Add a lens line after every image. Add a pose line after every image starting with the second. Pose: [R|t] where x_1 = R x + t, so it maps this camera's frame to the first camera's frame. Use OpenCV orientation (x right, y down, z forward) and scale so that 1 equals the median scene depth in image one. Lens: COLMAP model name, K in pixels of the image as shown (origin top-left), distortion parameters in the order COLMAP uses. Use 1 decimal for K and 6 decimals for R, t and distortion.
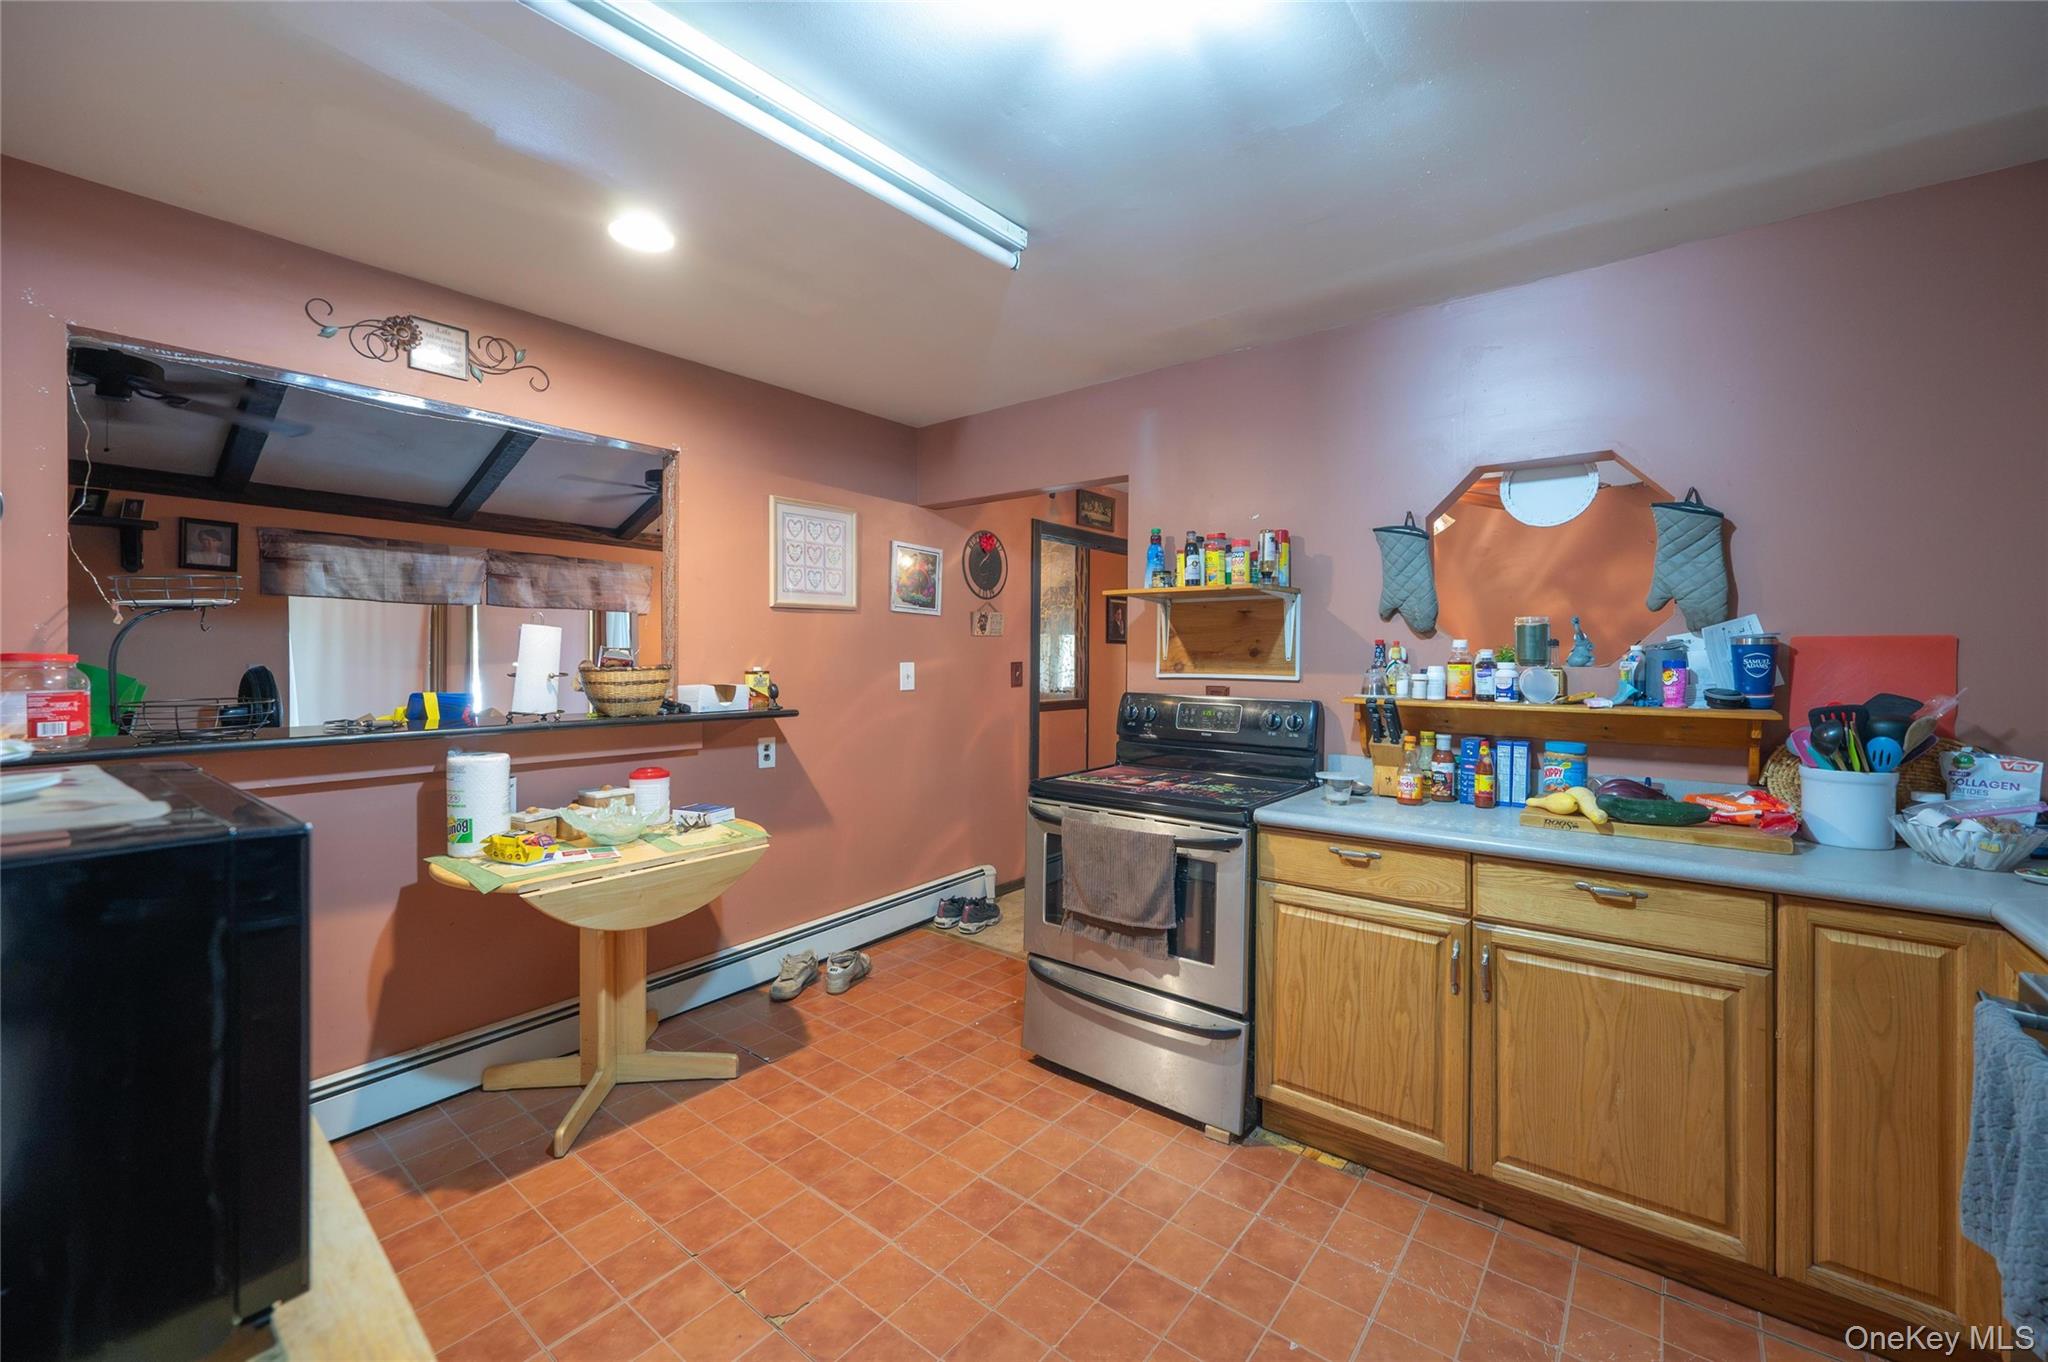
lens RADIAL K [[815.5, 0, 1025.3], [0, 815.5, 660.7], [0, 0, 1]] dist [-0.001165, 0.000216]
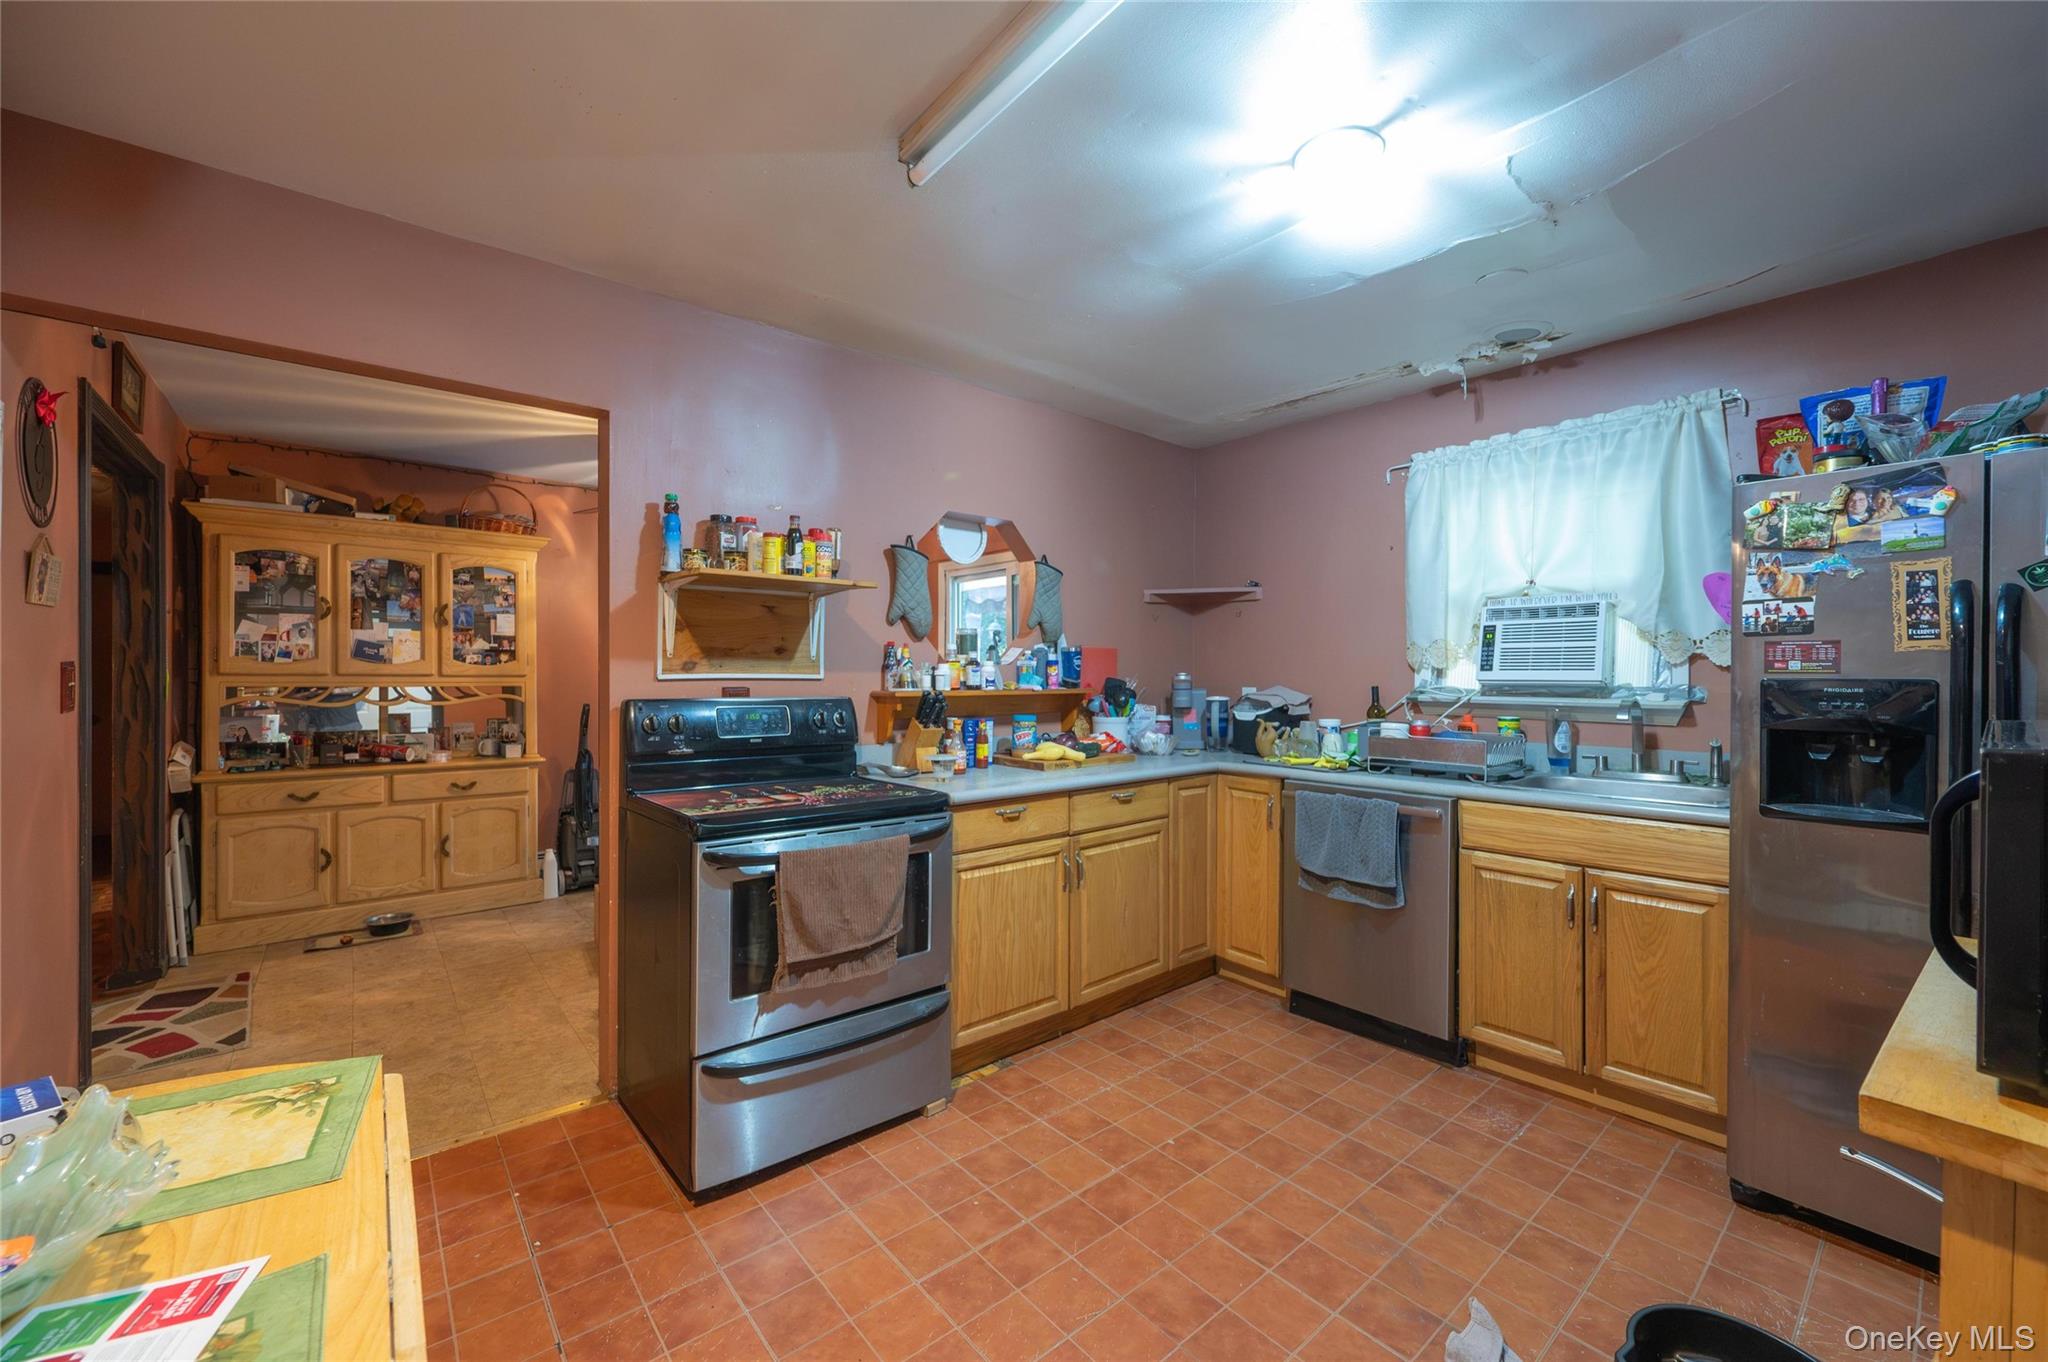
lens RADIAL K [[815.5, 0, 1025.7], [0, 815.5, 678.9], [0, 0, 1]] dist [-0.001165, 0.000216]
pose [[0.196458, -0.009562, 0.980466, -0.784038], [0.002591, 0.999954, 0.009233, 0.019865], [-0.980509, 0.000727, 0.196474, 0.694646]]
